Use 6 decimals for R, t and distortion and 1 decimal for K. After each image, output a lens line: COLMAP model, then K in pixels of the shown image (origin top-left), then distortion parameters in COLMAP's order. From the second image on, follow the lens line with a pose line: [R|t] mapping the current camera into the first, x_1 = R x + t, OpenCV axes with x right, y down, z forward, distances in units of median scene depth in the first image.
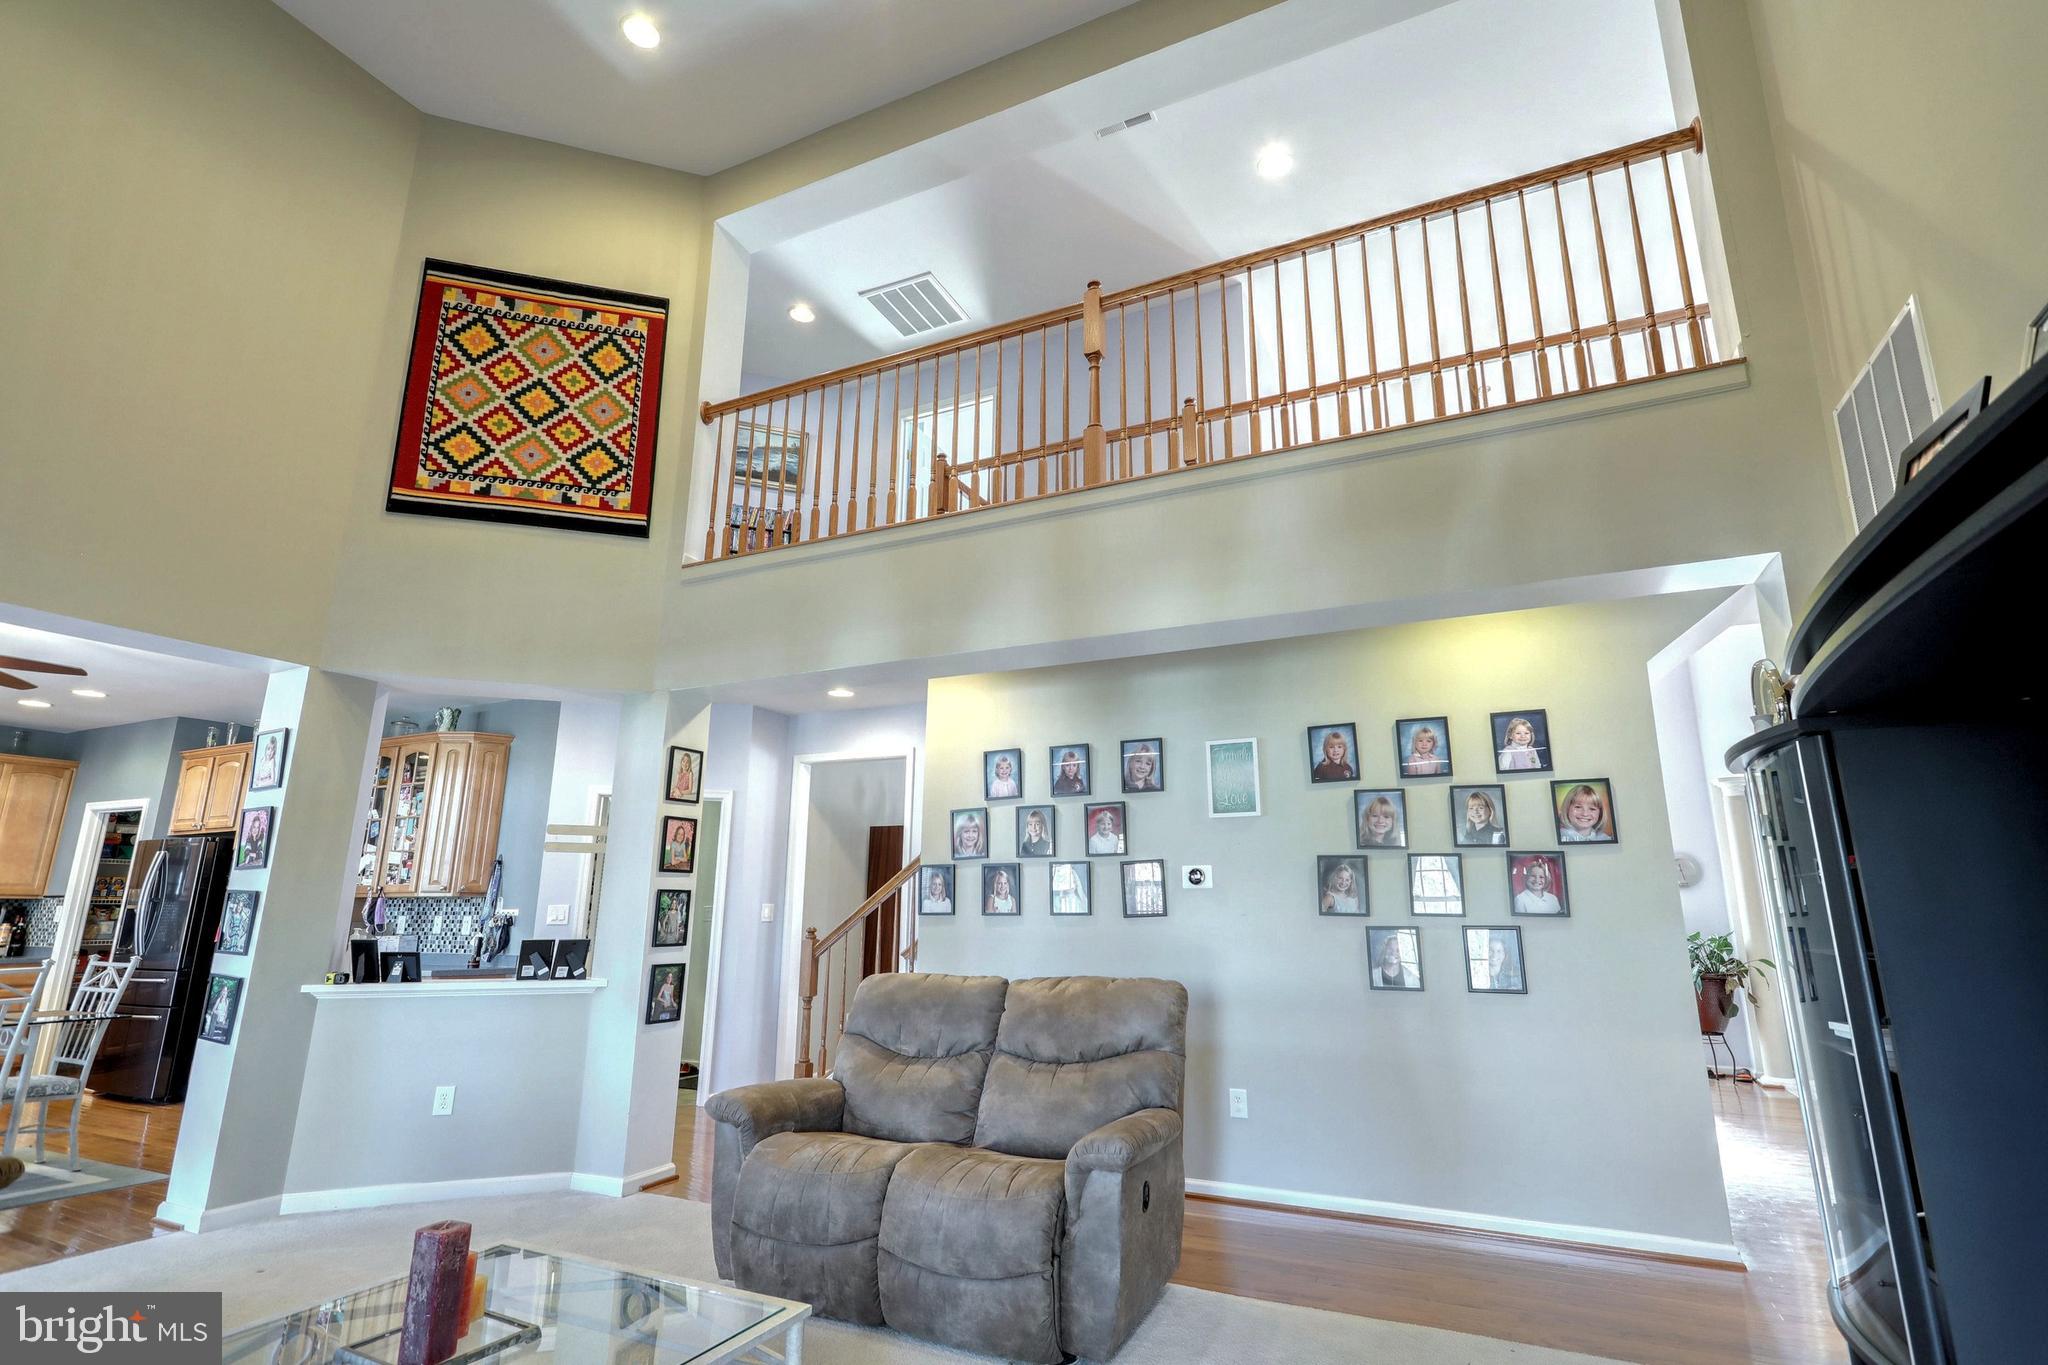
lens RADIAL K [[971.5, 0, 1021.9], [0, 971.5, 686.6], [0, 0, 1]] dist [0.001854, 0.000759]
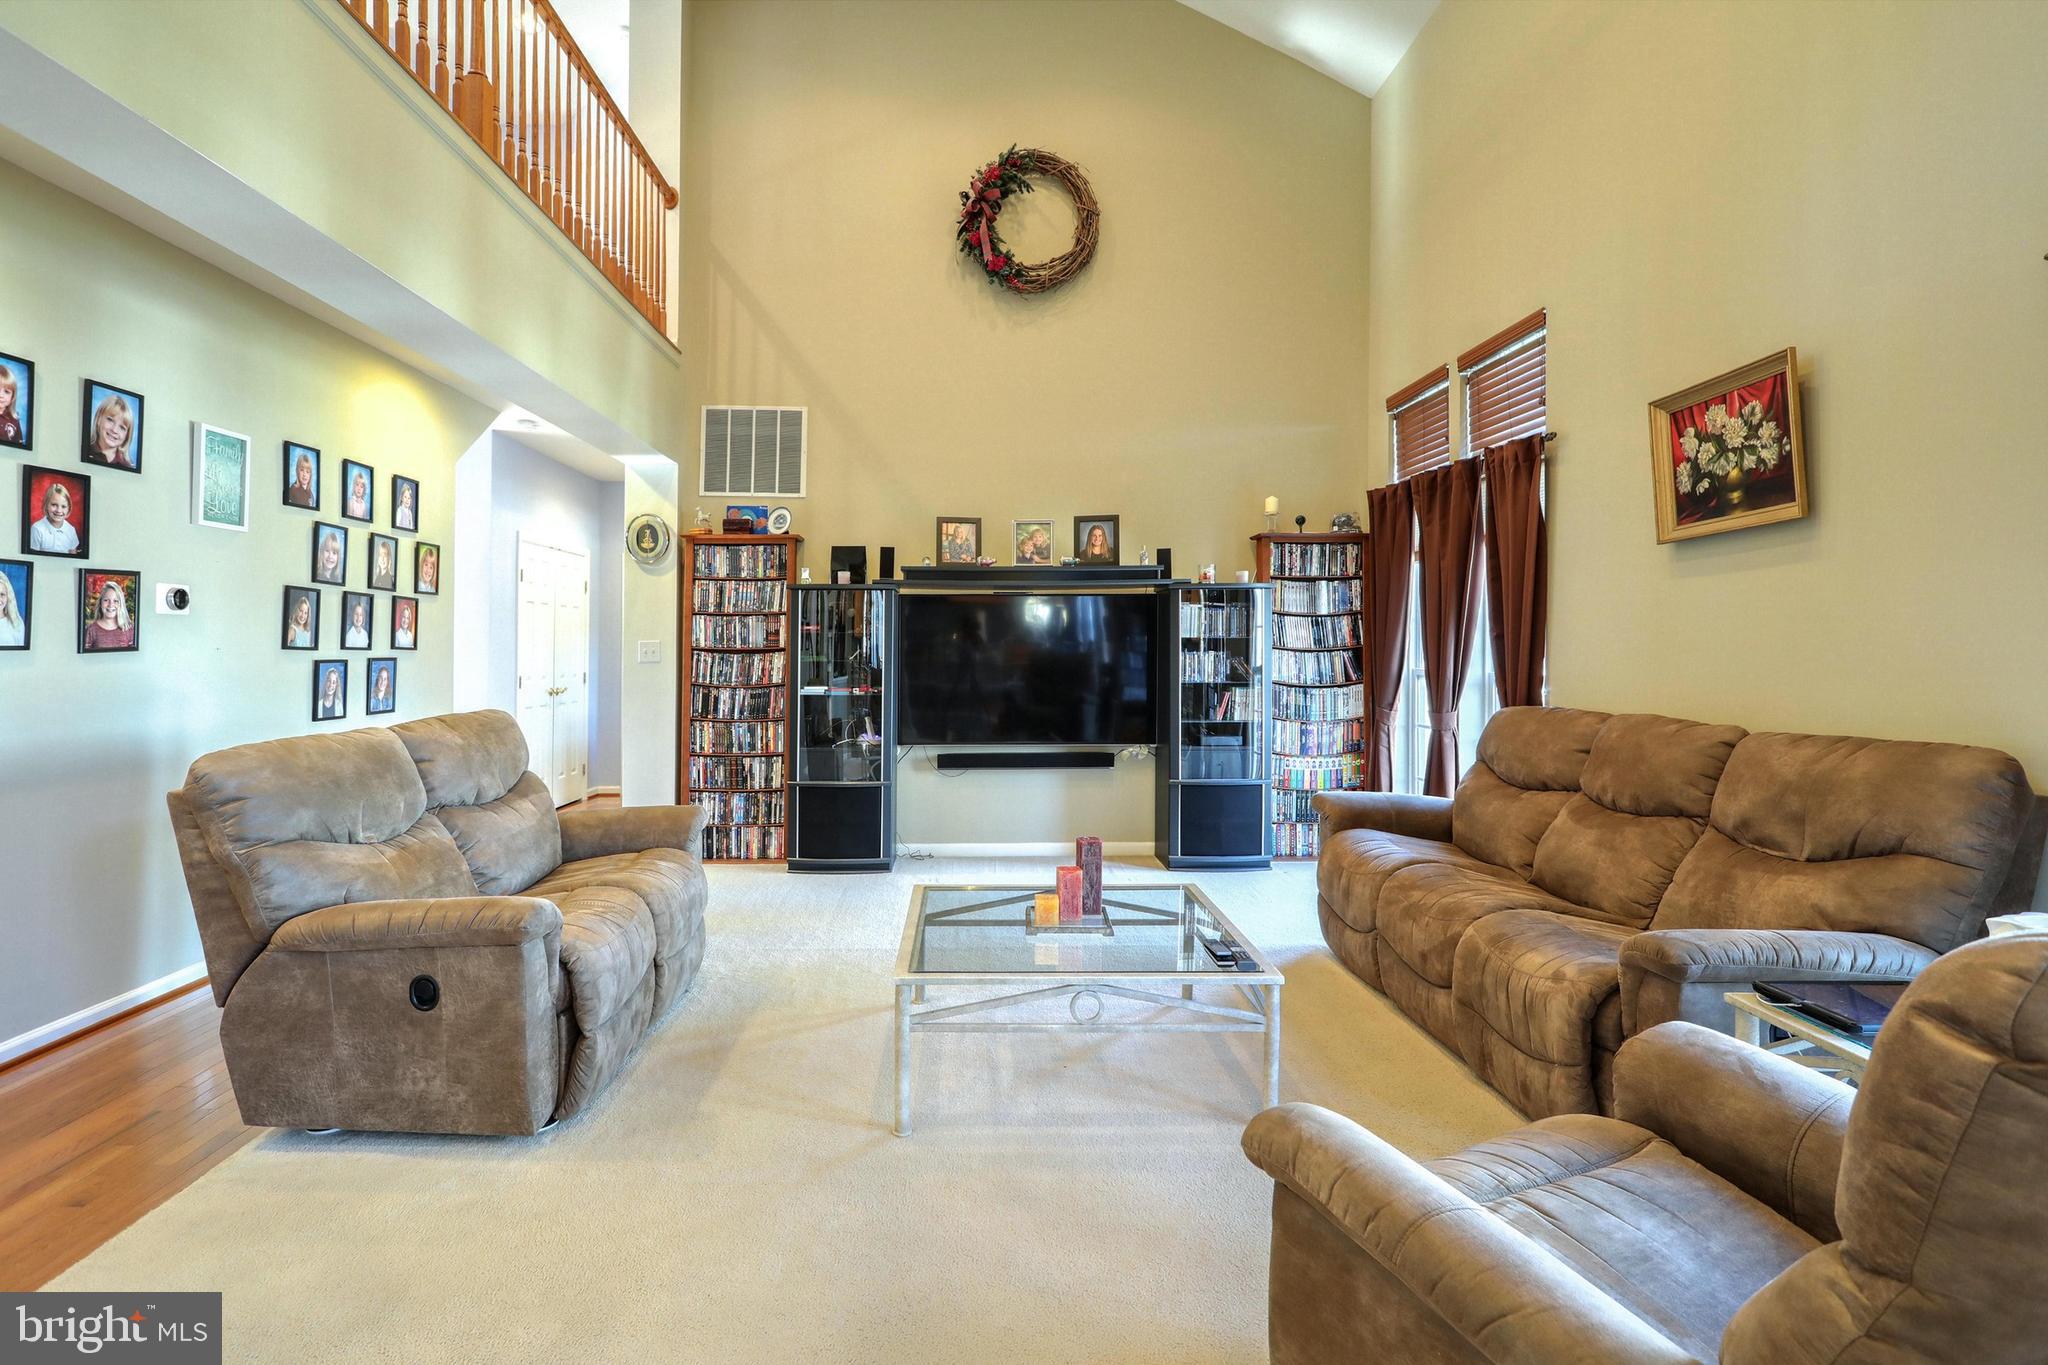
lens RADIAL K [[971.5, 0, 1021.2], [0, 971.5, 662.2], [0, 0, 1]] dist [0.001854, 0.000759]
pose [[-0.469532, -0.017839, 0.882735, -0.827219], [-0.214359, 0.972185, -0.094372, 0.183465], [-0.856499, -0.233532, -0.460296, 0.817728]]
